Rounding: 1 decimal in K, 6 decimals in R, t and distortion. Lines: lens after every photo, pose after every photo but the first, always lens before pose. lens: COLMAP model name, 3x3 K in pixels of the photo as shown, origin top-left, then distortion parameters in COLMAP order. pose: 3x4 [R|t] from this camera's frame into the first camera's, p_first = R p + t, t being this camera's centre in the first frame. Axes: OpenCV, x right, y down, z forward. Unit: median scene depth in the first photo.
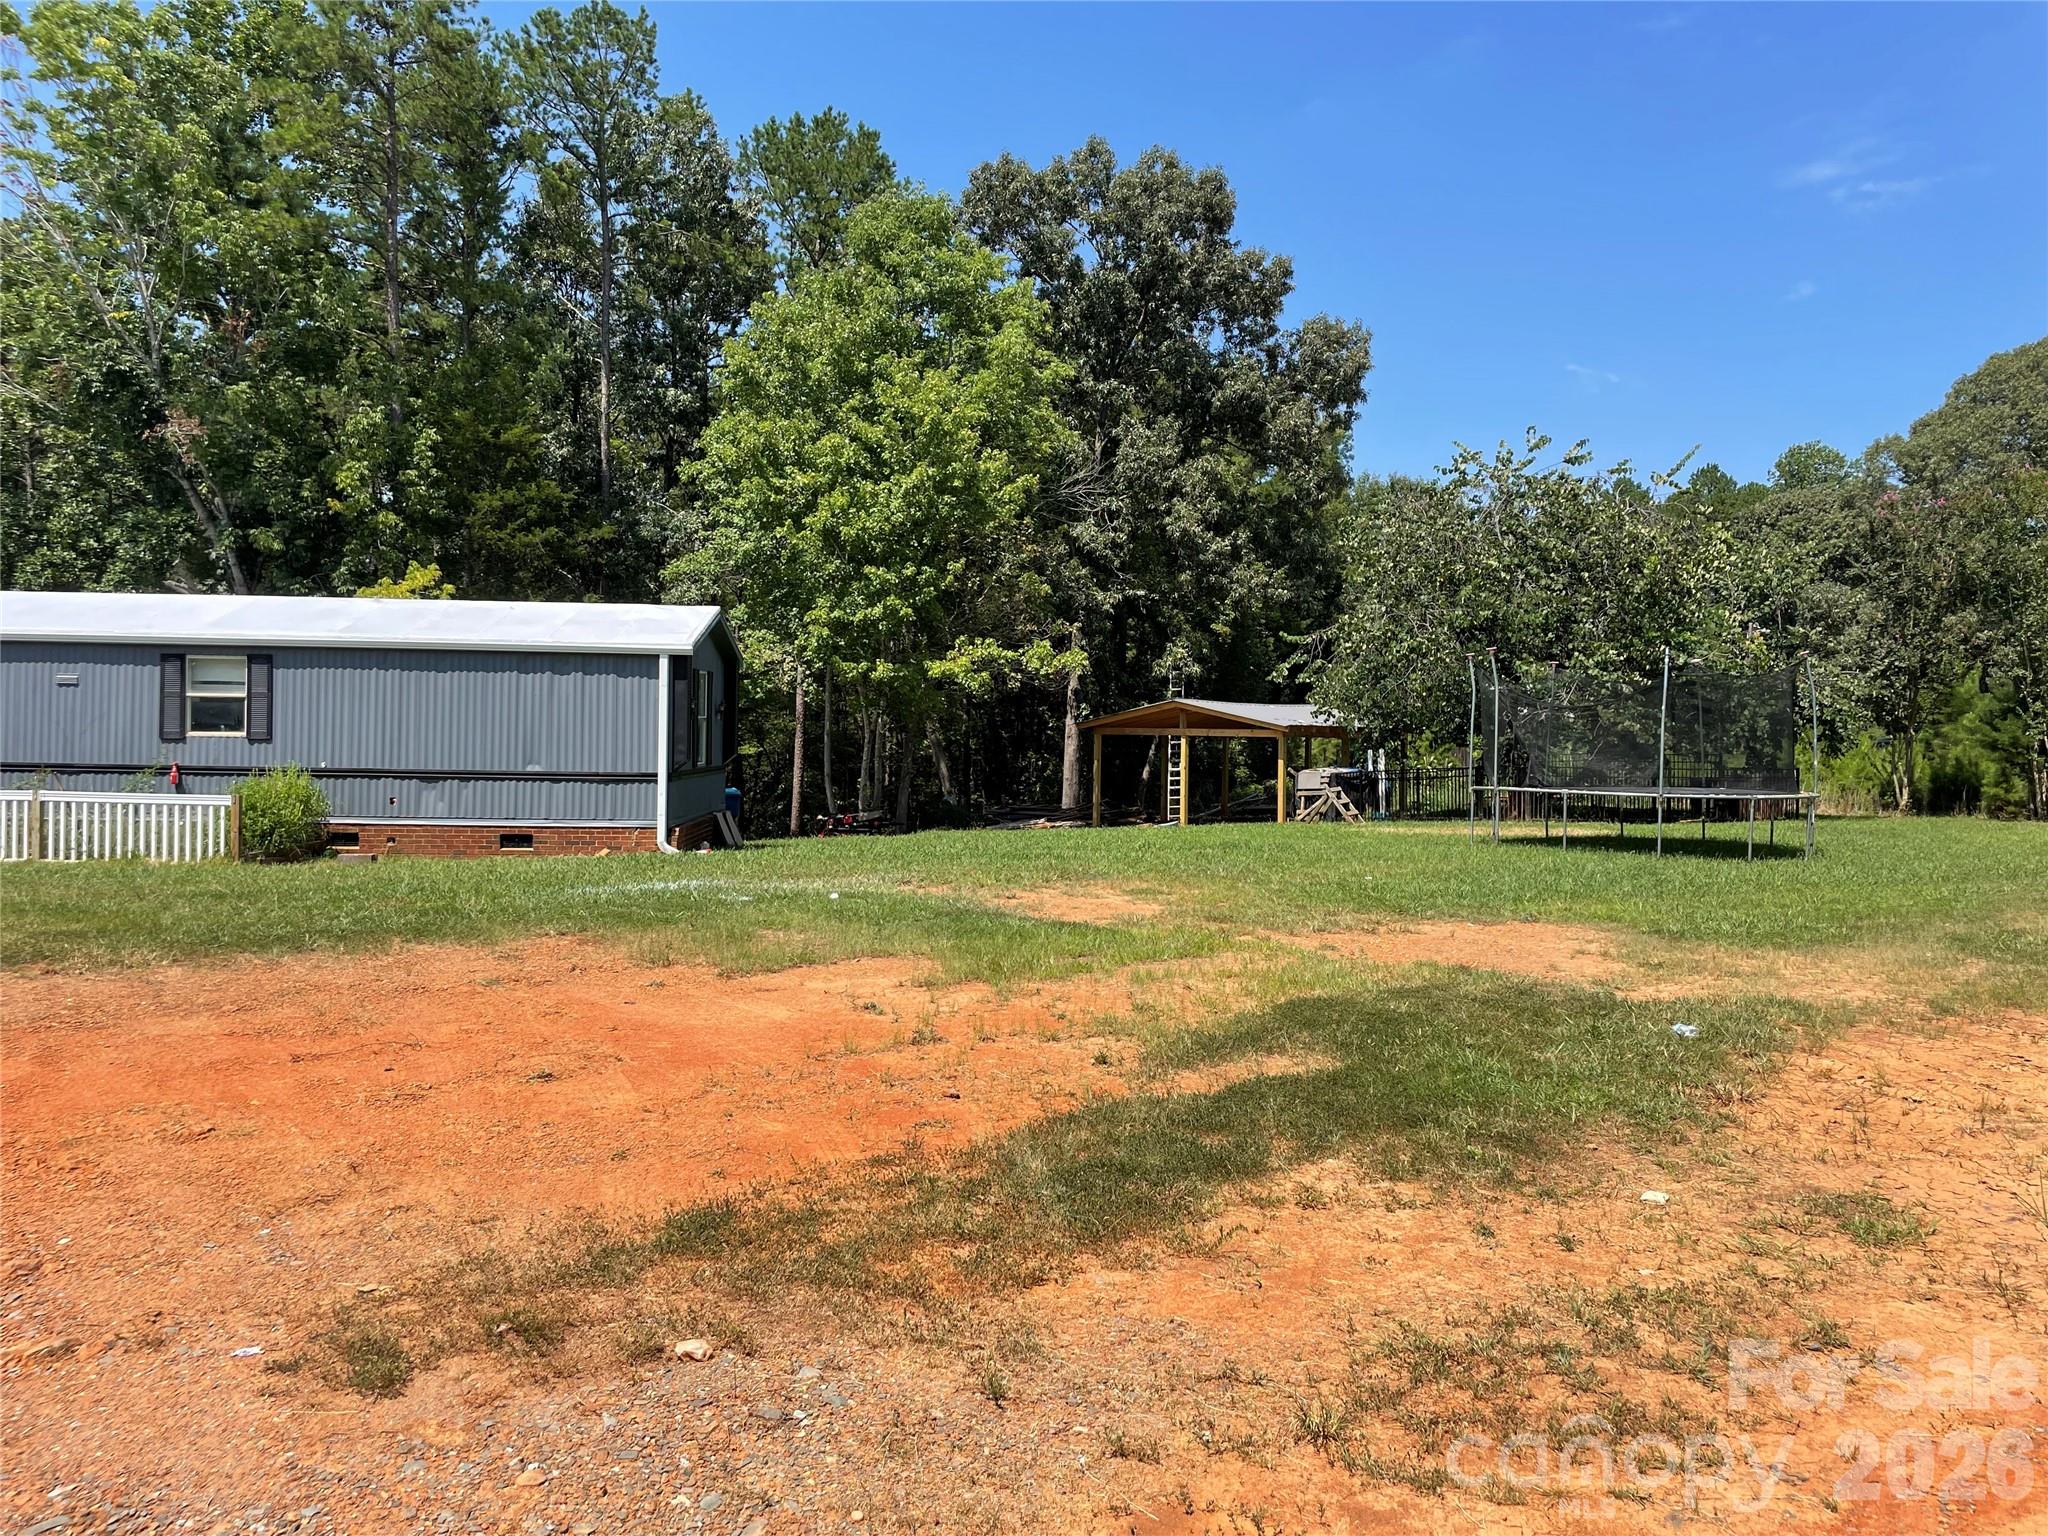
lens RADIAL K [[1554.9, 0, 1040.2], [0, 1554.9, 754.2], [0, 0, 1]] dist [0.095773, -0.120799]
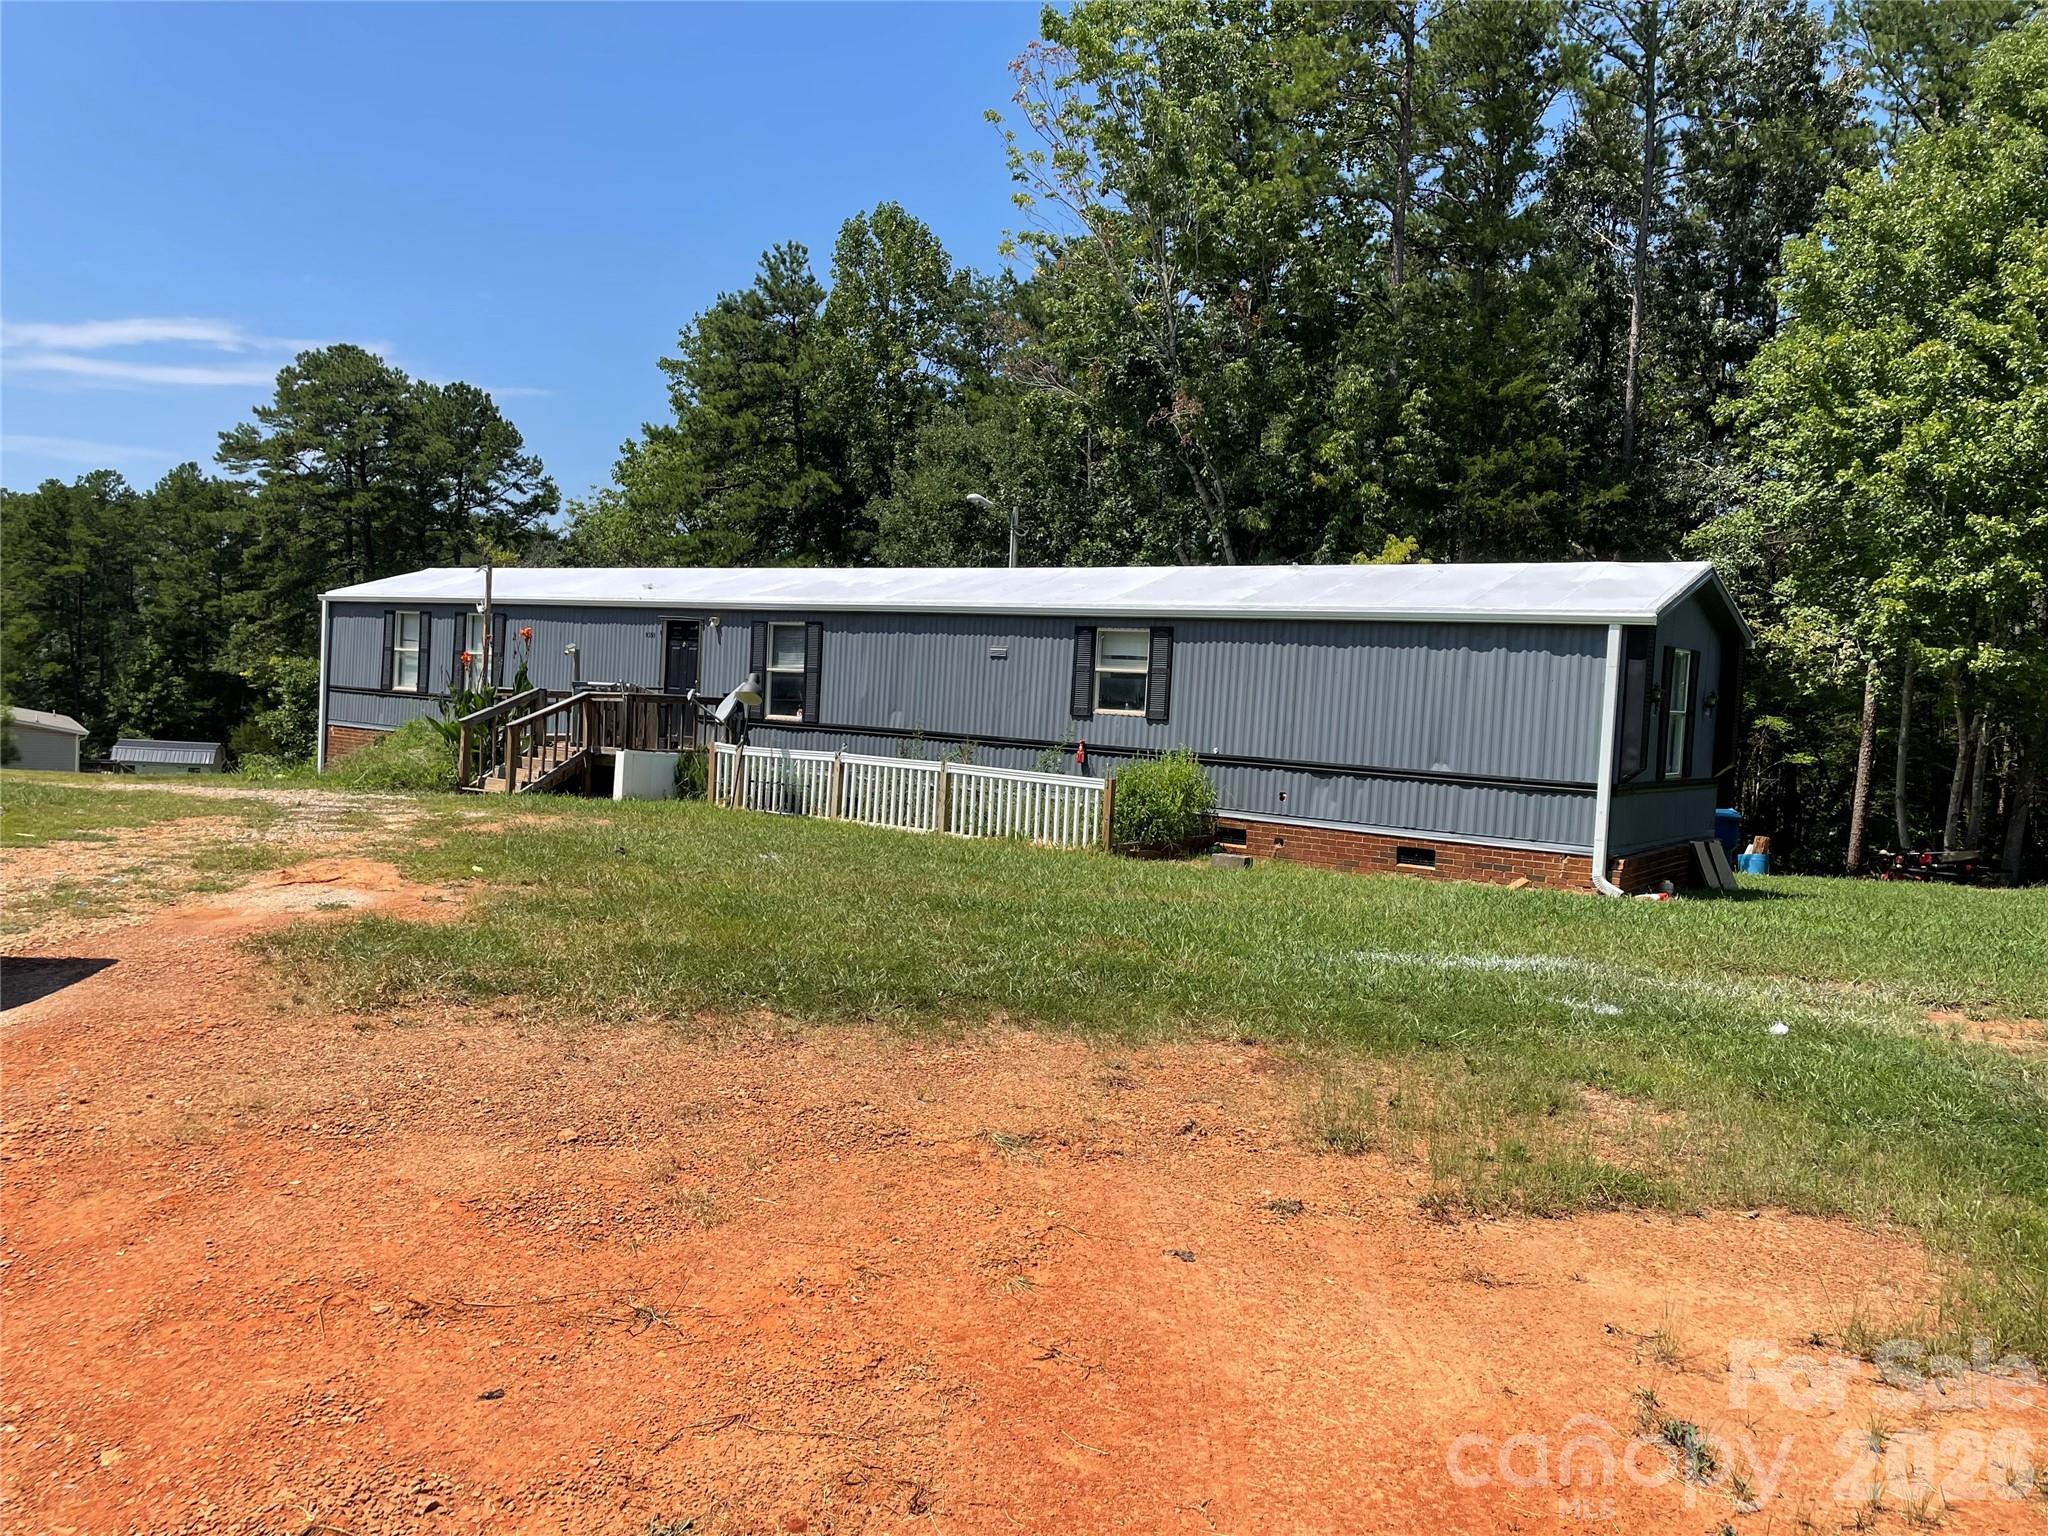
lens RADIAL K [[1554.9, 0, 1023.7], [0, 1554.9, 764.6], [0, 0, 1]] dist [0.095773, -0.120799]
pose [[0.788664, 0.055144, -0.612346, -0.000888], [-0.049830, 0.998426, 0.025734, -0.001626], [0.612801, 0.010218, 0.790171, 0.146302]]
